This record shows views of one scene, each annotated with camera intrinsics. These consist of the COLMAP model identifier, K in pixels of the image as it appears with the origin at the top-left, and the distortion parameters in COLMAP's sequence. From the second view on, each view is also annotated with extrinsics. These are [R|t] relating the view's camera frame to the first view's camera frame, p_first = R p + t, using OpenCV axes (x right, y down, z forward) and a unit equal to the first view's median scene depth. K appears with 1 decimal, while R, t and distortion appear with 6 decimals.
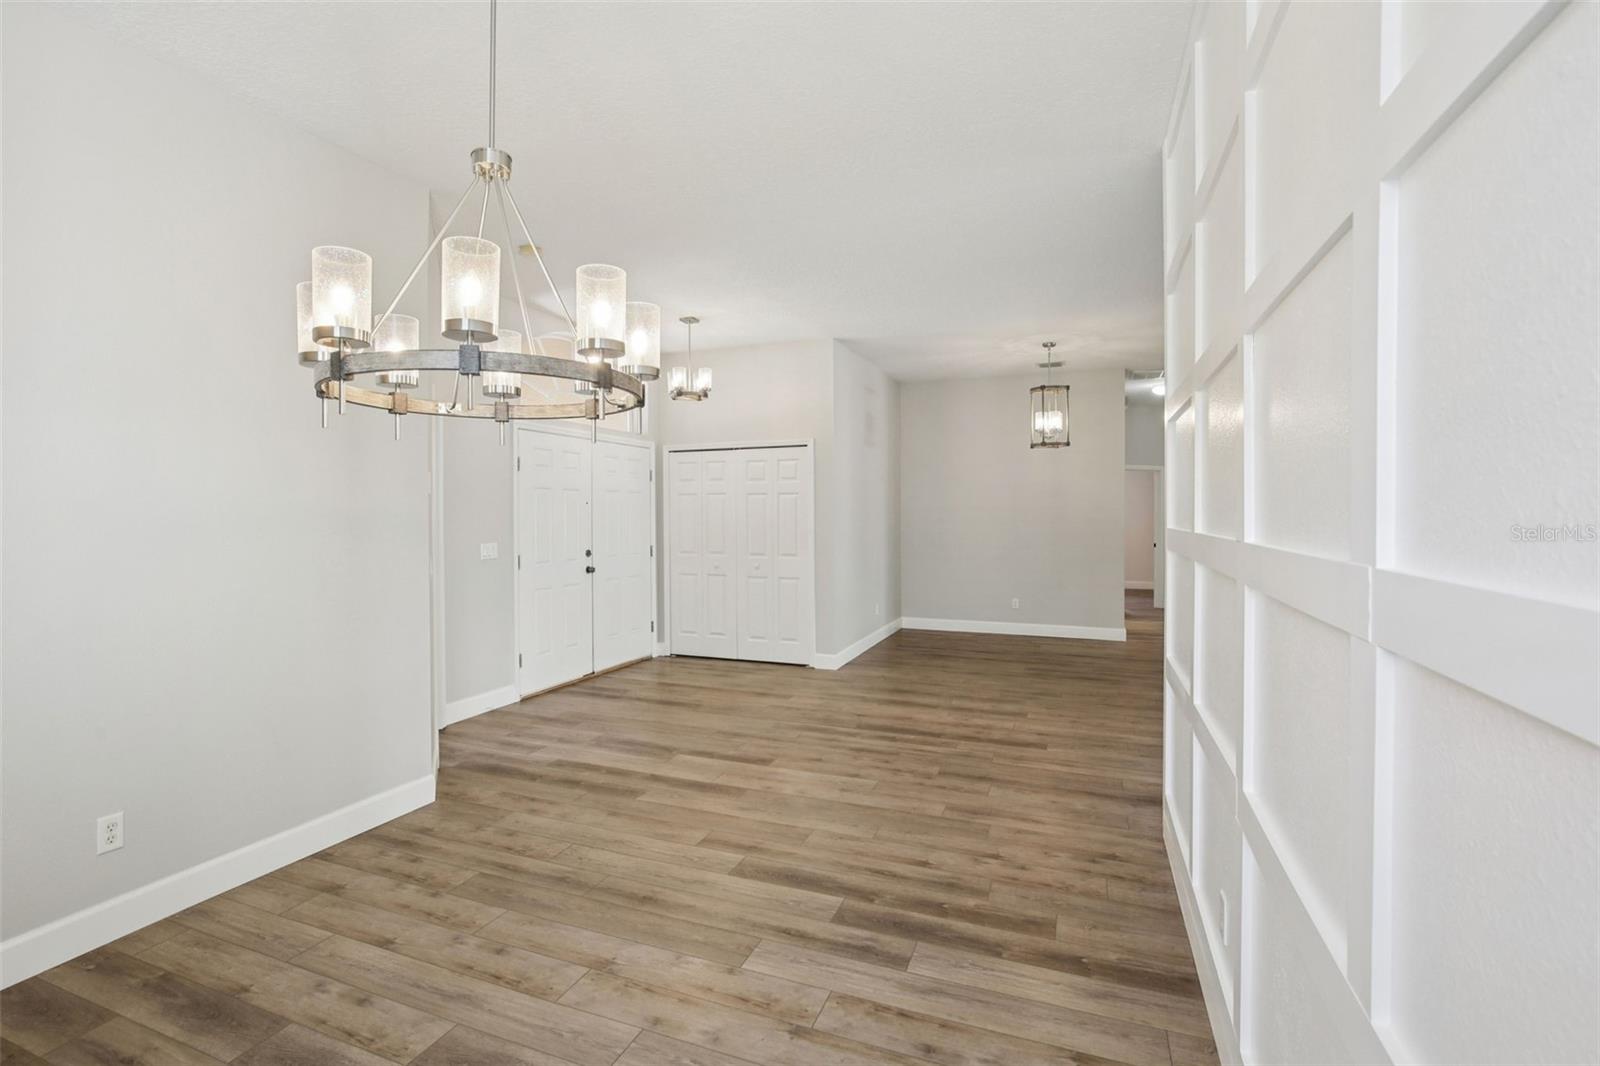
lens RADIAL K [[738.8, 0, 787.8], [0, 738.8, 536.2], [0, 0, 1]] dist [-0.036649, 0.009943]
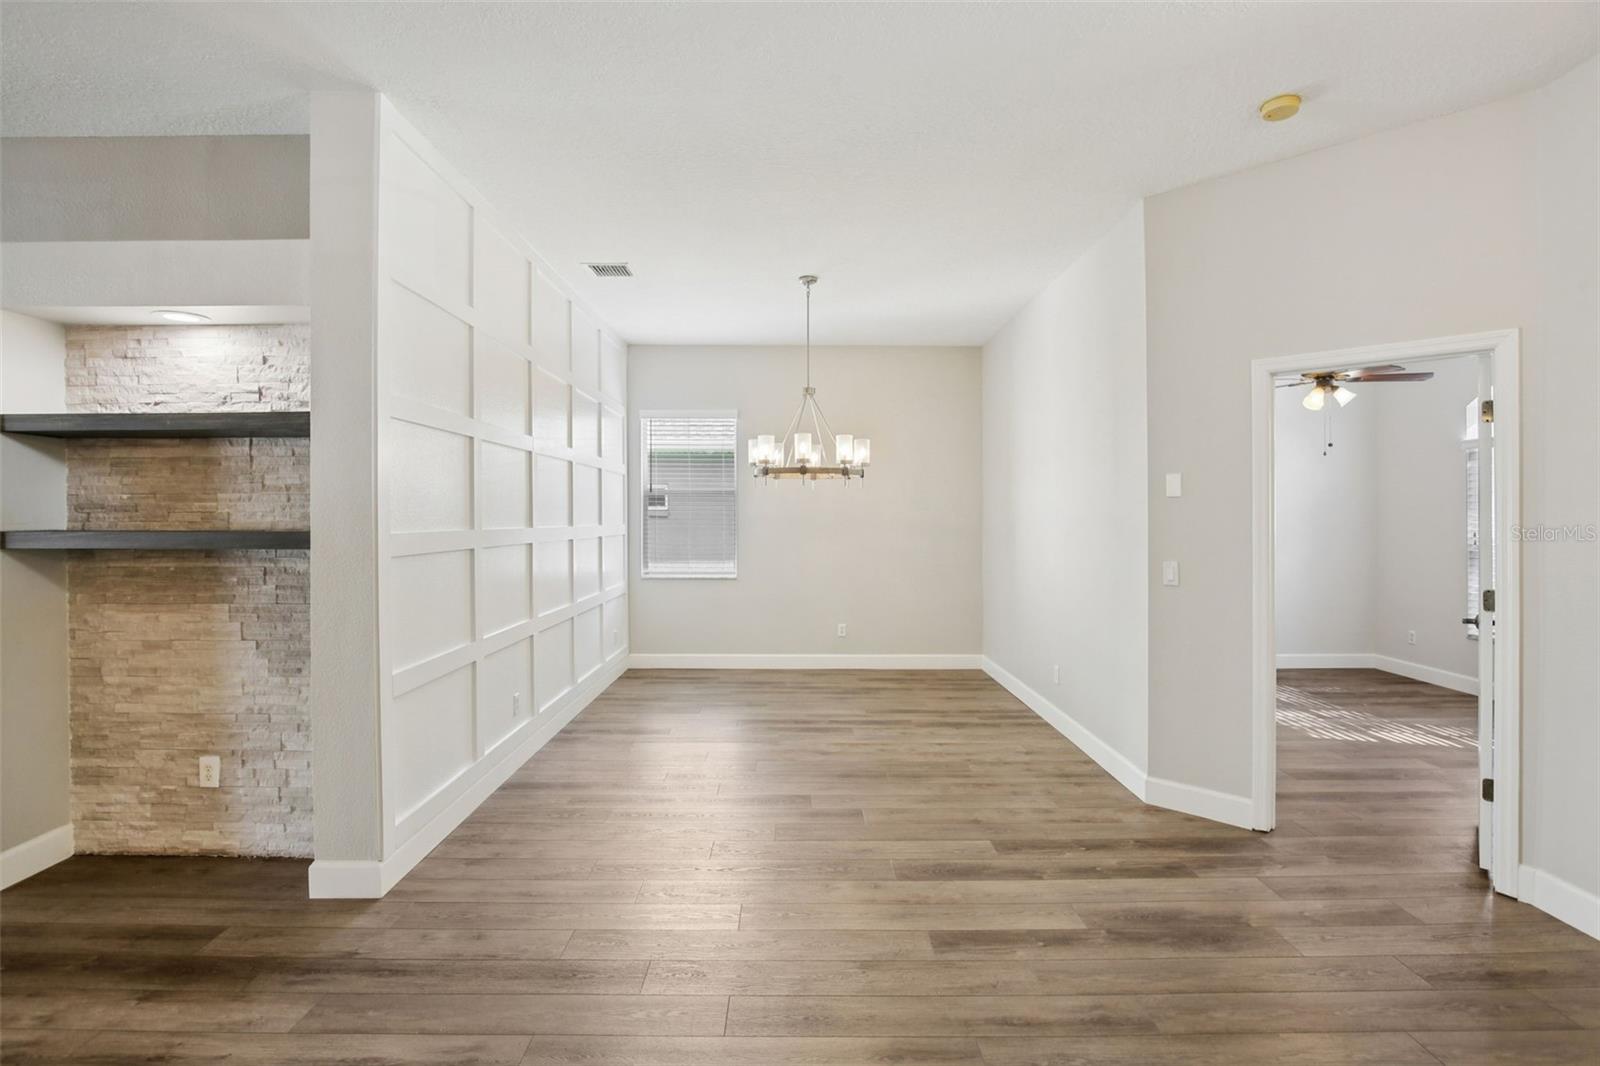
lens RADIAL K [[738.8, 0, 787.8], [0, 738.8, 536.2], [0, 0, 1]] dist [-0.036649, 0.009943]
pose [[-0.930815, 0.008584, -0.365389, 0.309647], [-0.010781, 0.998644, 0.050925, -0.045639], [0.365331, 0.051341, -0.929461, 1.572616]]
